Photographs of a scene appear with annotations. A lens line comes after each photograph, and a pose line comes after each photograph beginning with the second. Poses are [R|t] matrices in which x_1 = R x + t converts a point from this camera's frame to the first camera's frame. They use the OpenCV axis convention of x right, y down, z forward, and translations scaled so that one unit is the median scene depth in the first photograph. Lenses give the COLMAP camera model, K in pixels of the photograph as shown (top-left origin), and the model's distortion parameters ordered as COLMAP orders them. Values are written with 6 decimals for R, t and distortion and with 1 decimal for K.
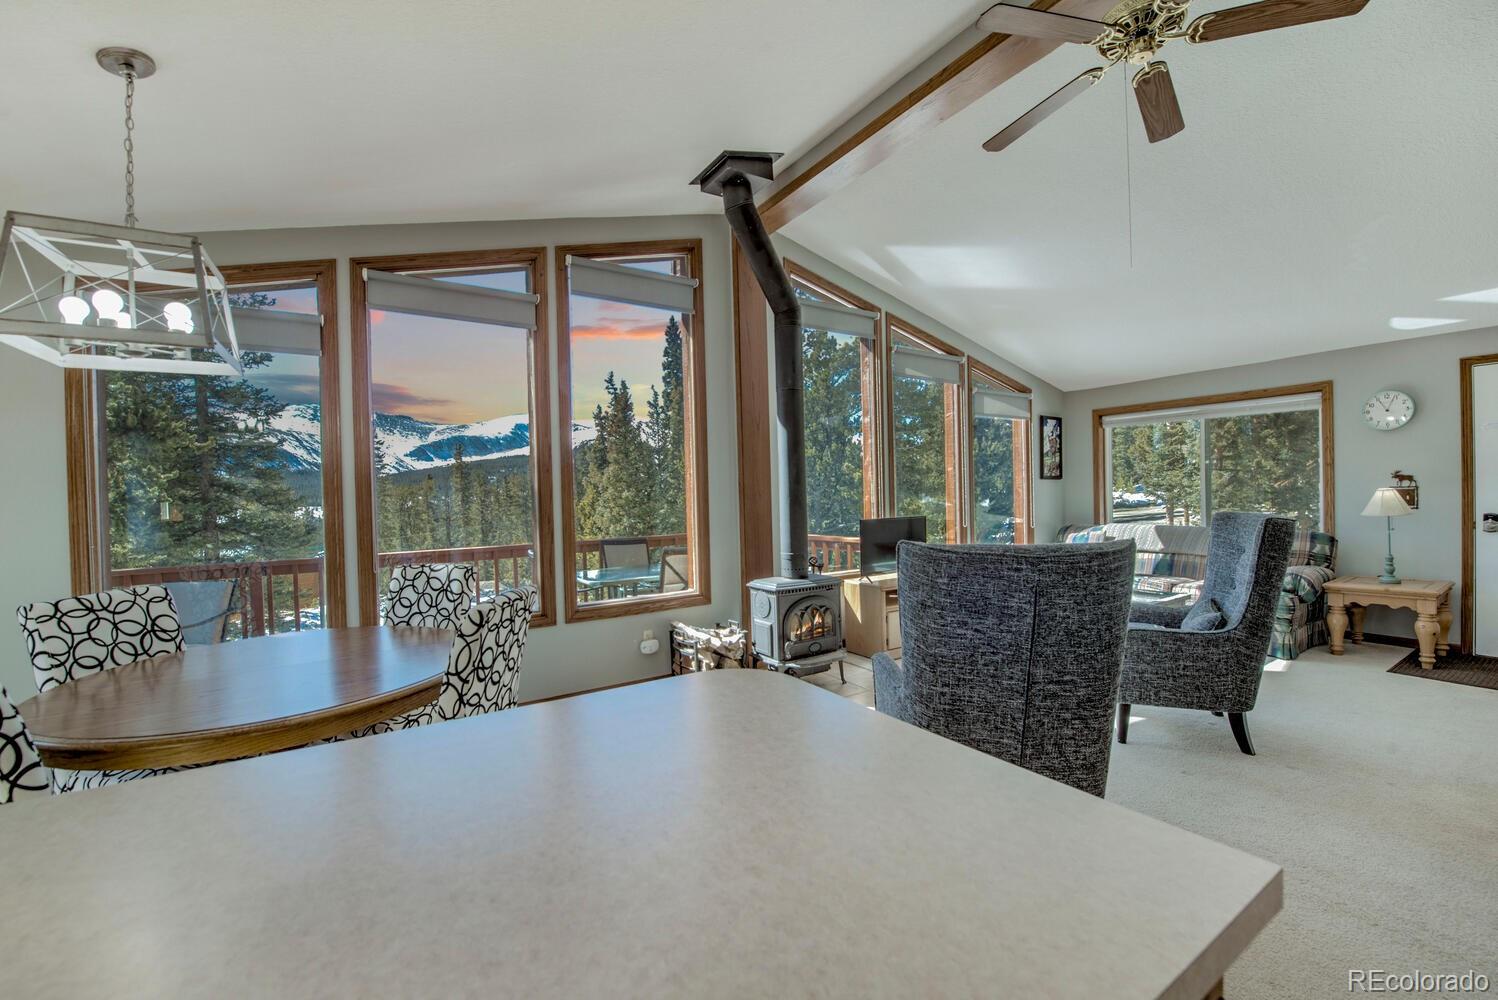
lens RADIAL K [[604.1, 0, 747.6], [0, 604.1, 503.4], [0, 0, 1]] dist [-0.019487, -0.000841]
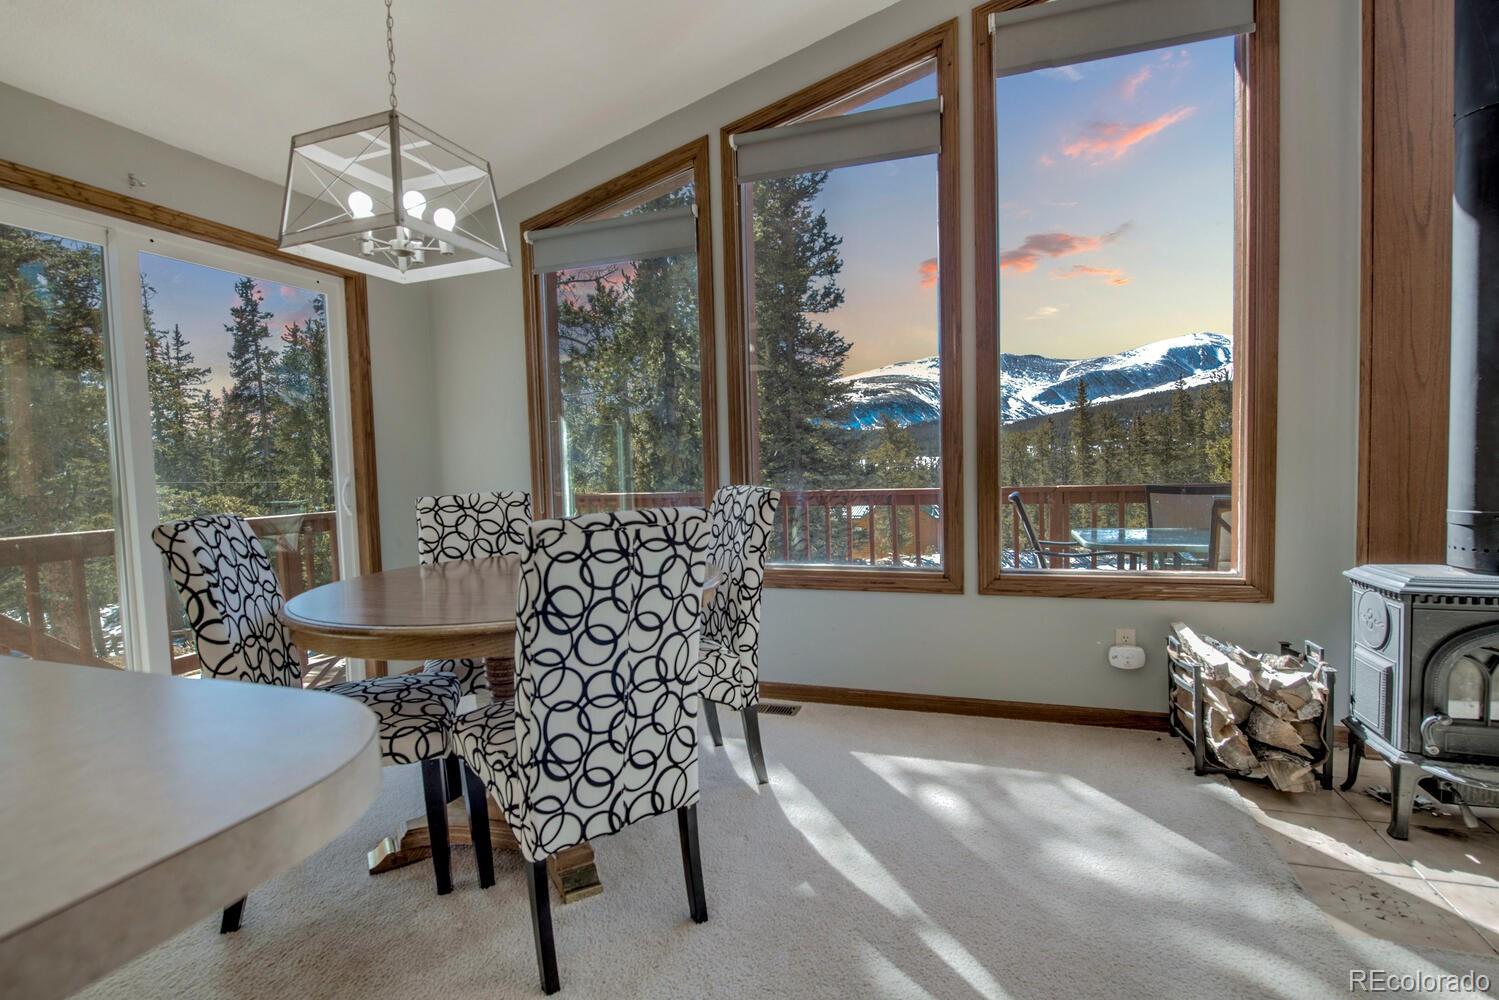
lens RADIAL K [[709.1, 0, 742.8], [0, 709.1, 502.6], [0, 0, 1]] dist [-0.010832, -0.000506]
pose [[0.618576, 0.052473, -0.783971, 0.127441], [0.003037, 0.997600, 0.069168, 0.038365], [0.785719, -0.045167, 0.616932, 0.279240]]
